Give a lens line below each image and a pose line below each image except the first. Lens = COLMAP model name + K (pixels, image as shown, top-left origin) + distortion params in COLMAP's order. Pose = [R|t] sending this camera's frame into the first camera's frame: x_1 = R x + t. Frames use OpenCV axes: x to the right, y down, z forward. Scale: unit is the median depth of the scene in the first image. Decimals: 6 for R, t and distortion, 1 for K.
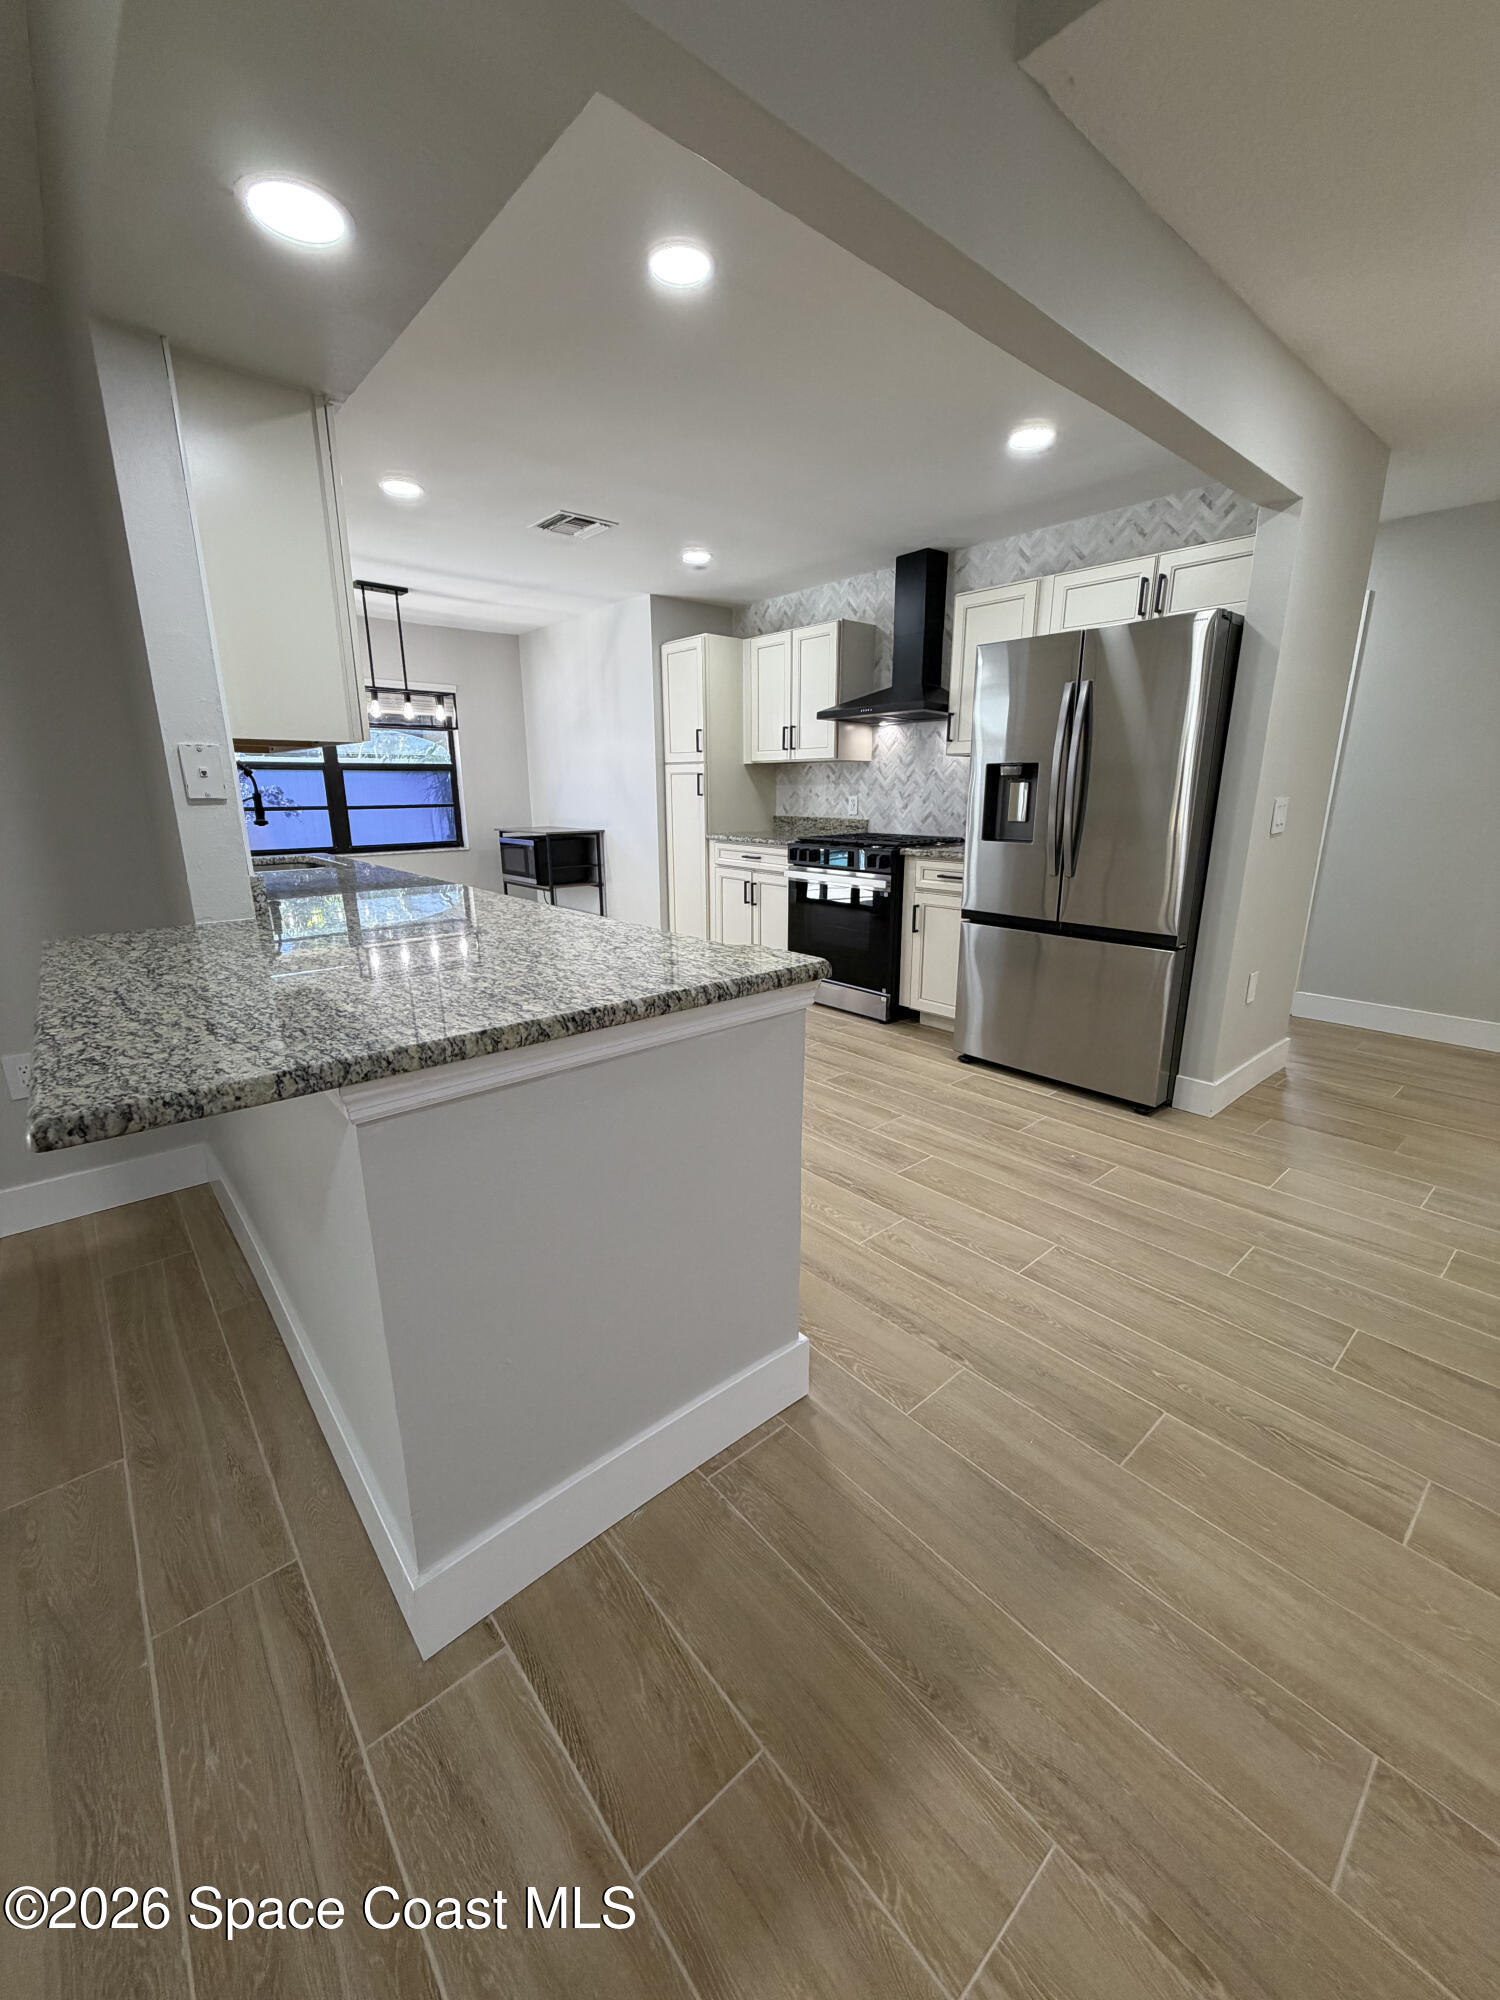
lens RADIAL K [[795.7, 0, 749.7], [0, 795.7, 994.2], [0, 0, 1]] dist [-0.002484, 0.001076]
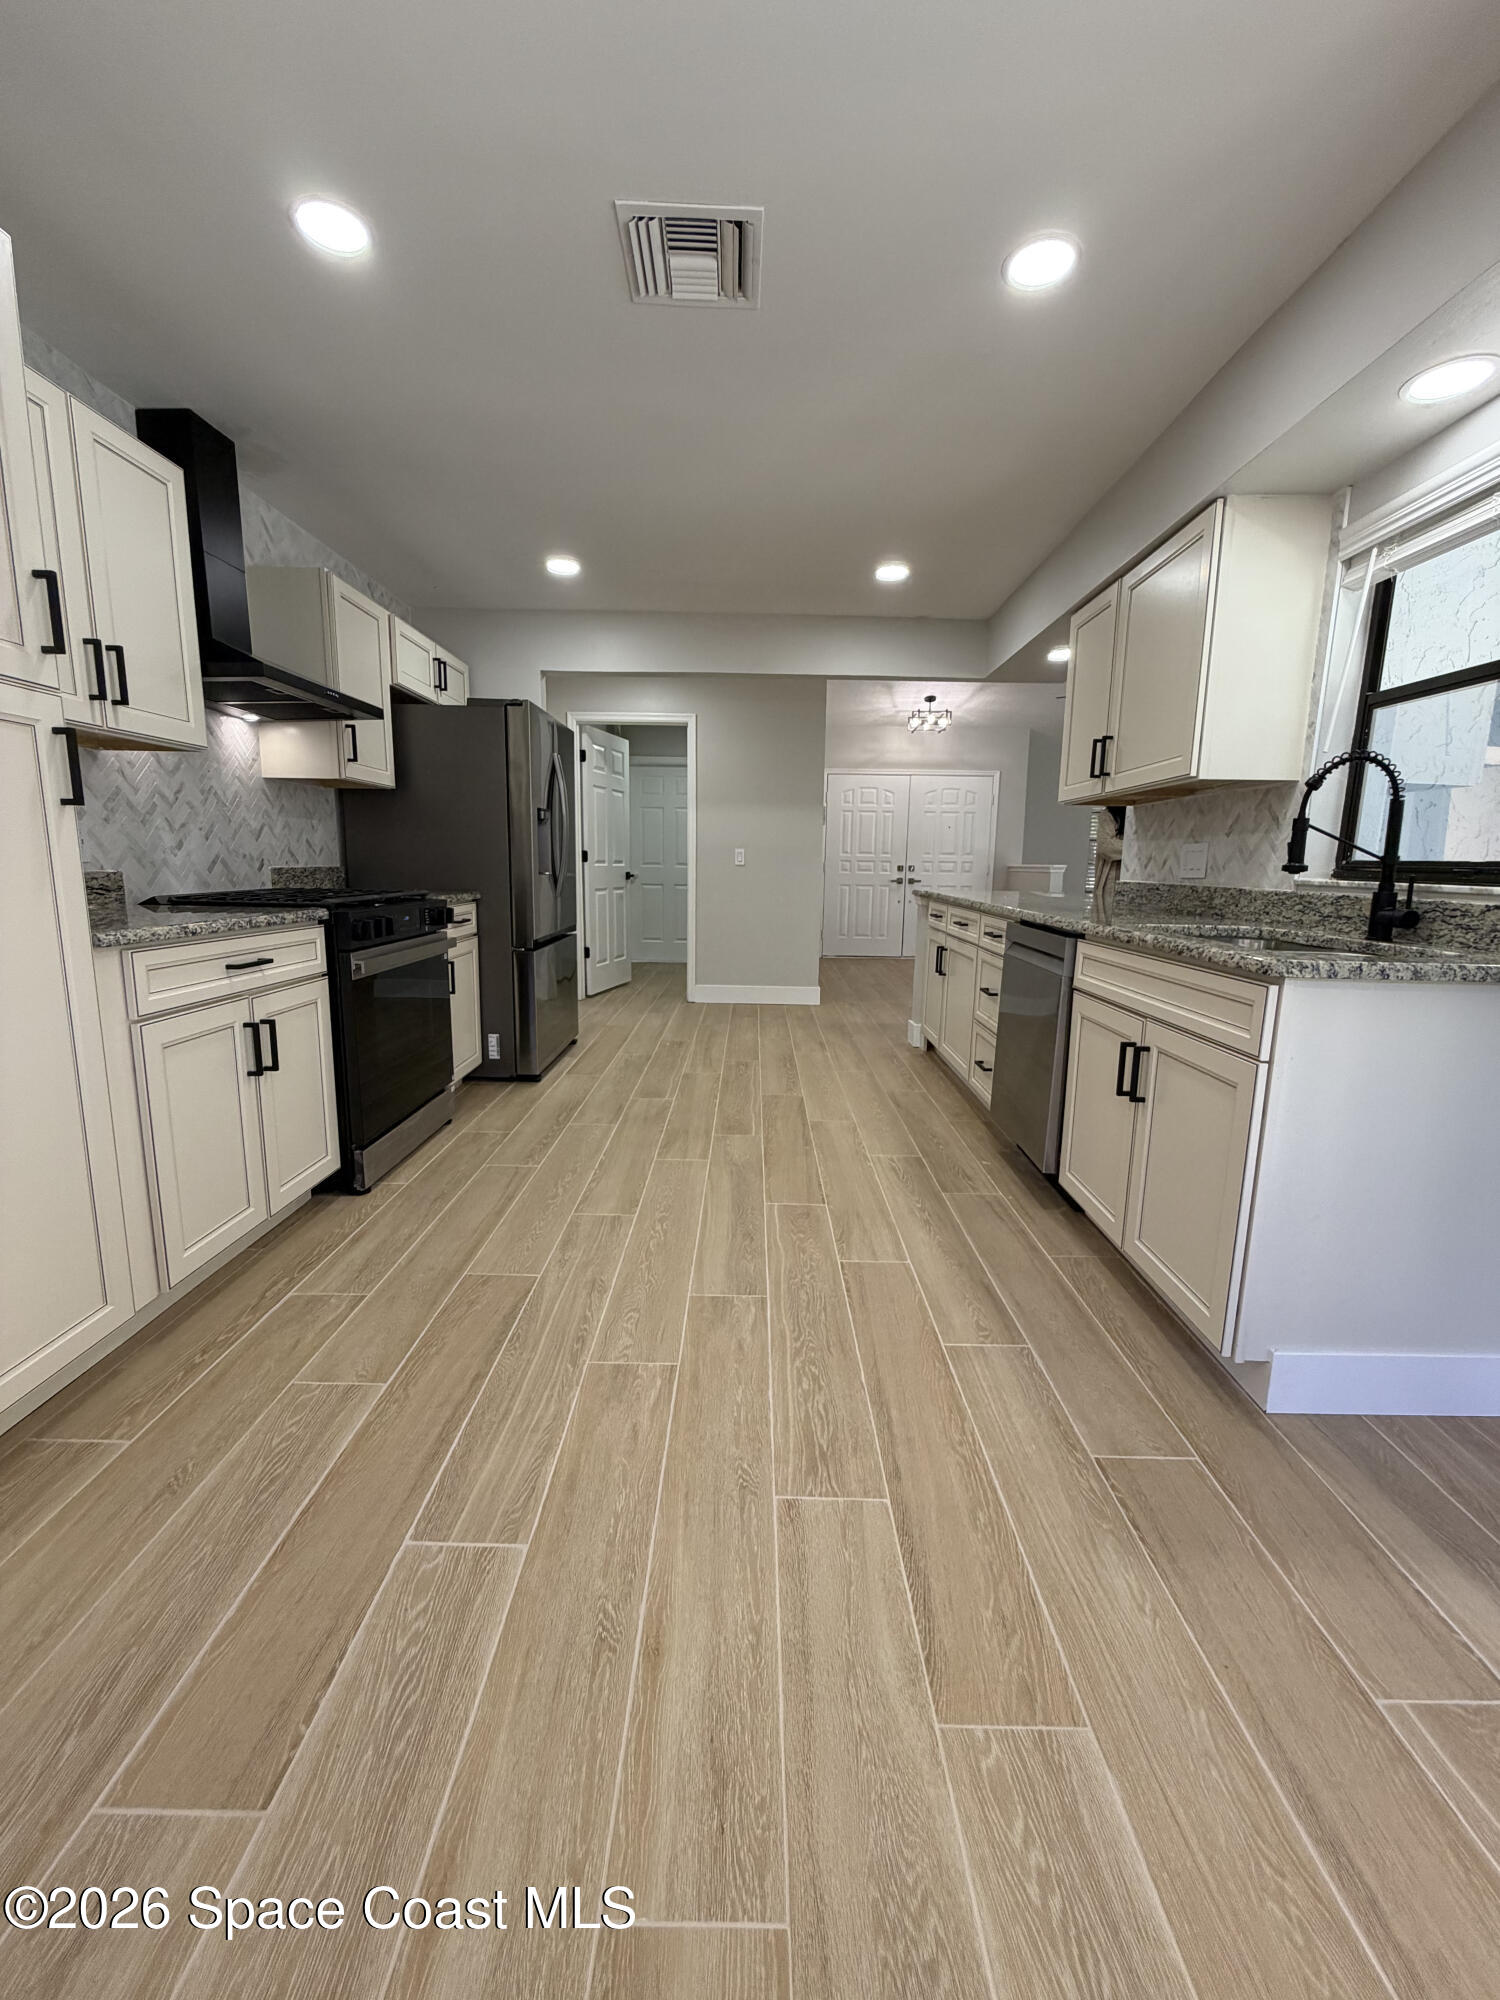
lens RADIAL K [[795.7, 0, 749.7], [0, 795.7, 994.2], [0, 0, 1]] dist [-0.002484, 0.001076]
pose [[-0.750278, -0.121035, 0.649949, -0.492071], [0.150736, 0.925888, 0.346425, -0.275328], [-0.643709, 0.357885, -0.676429, 1.172165]]
